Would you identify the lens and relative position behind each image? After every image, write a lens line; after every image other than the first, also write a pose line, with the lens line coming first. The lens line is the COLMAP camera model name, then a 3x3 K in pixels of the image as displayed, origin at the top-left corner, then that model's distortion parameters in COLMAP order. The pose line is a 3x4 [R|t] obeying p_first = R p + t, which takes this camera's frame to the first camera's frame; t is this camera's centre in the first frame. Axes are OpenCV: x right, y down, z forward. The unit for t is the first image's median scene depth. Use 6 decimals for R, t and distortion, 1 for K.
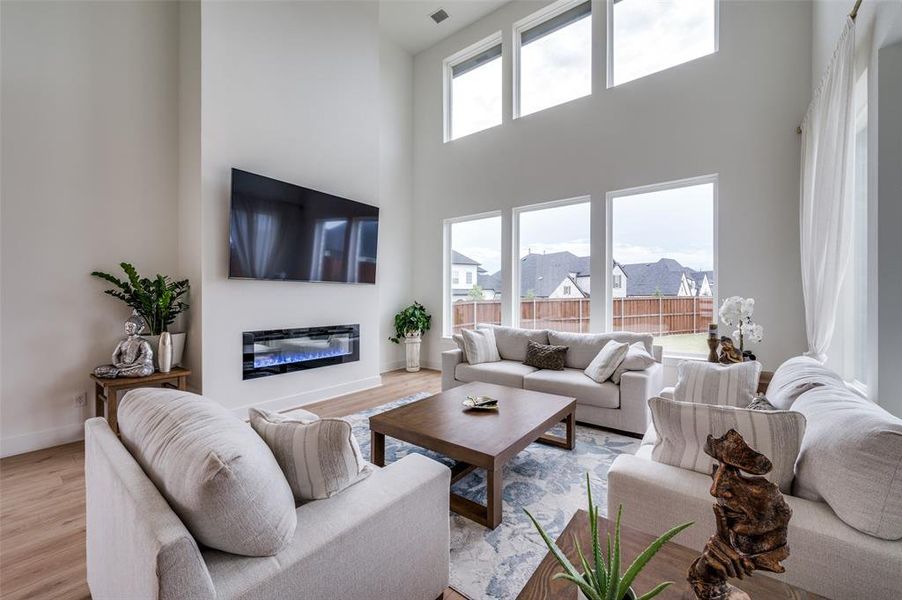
lens RADIAL K [[361.4, 0, 445.2], [0, 361.4, 295.1], [0, 0, 1]] dist [0.008685, 0.000137]
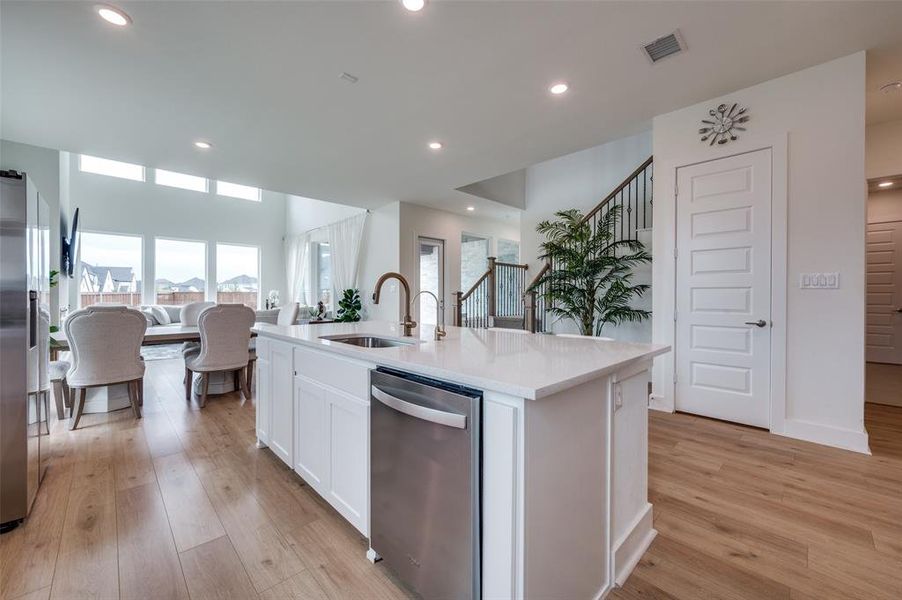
lens RADIAL K [[361.4, 0, 448.2], [0, 361.4, 298.9], [0, 0, 1]] dist [0.008685, 0.000137]
pose [[0.149670, -0.007649, 0.988706, -1.484004], [-0.009571, 0.999912, 0.009185, 0.024713], [-0.988690, -0.010838, 0.149584, -0.685311]]
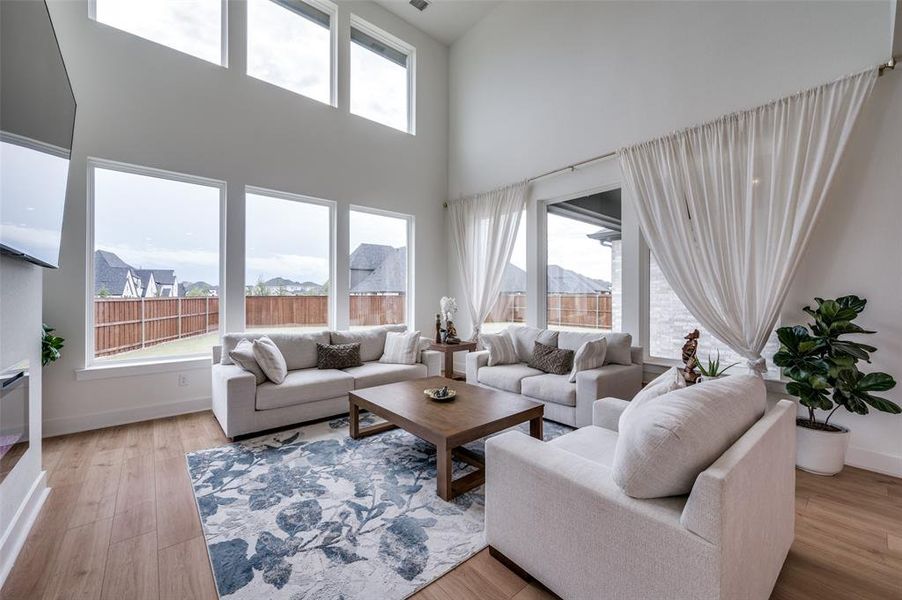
lens RADIAL K [[361.4, 0, 449.8], [0, 361.4, 296.4], [0, 0, 1]] dist [0.008685, 0.000137]
pose [[0.211570, 0.003641, 0.977356, -0.590815], [-0.007295, 0.999971, -0.002146, 0.003589], [-0.977336, -0.006676, 0.211590, 0.455827]]
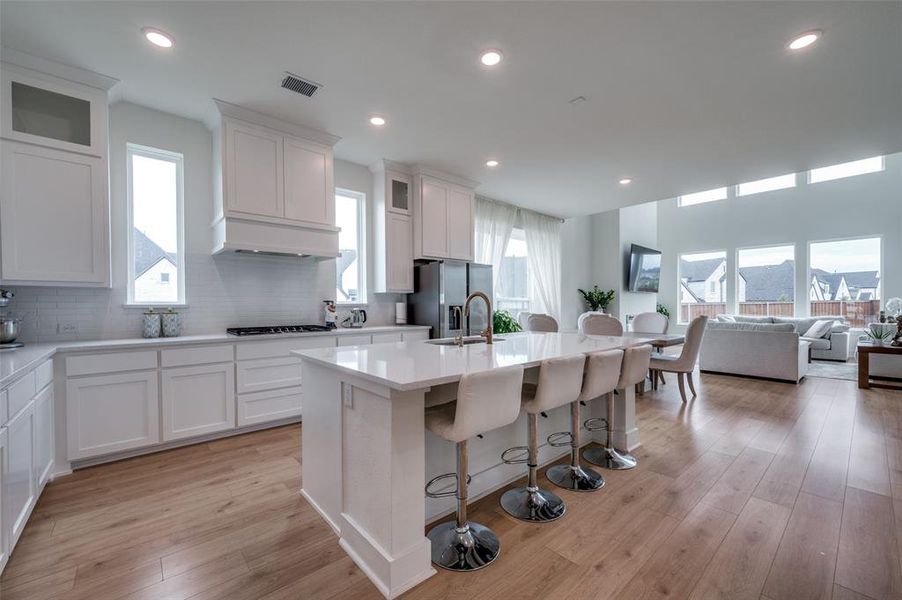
lens RADIAL K [[361.4, 0, 453.6], [0, 361.4, 304.2], [0, 0, 1]] dist [0.008685, 0.000137]
pose [[0.982297, -0.003058, -0.187303, -0.954349], [0.004509, 0.999963, 0.007321, 0.010831], [0.187274, -0.008036, 0.982275, -1.128843]]
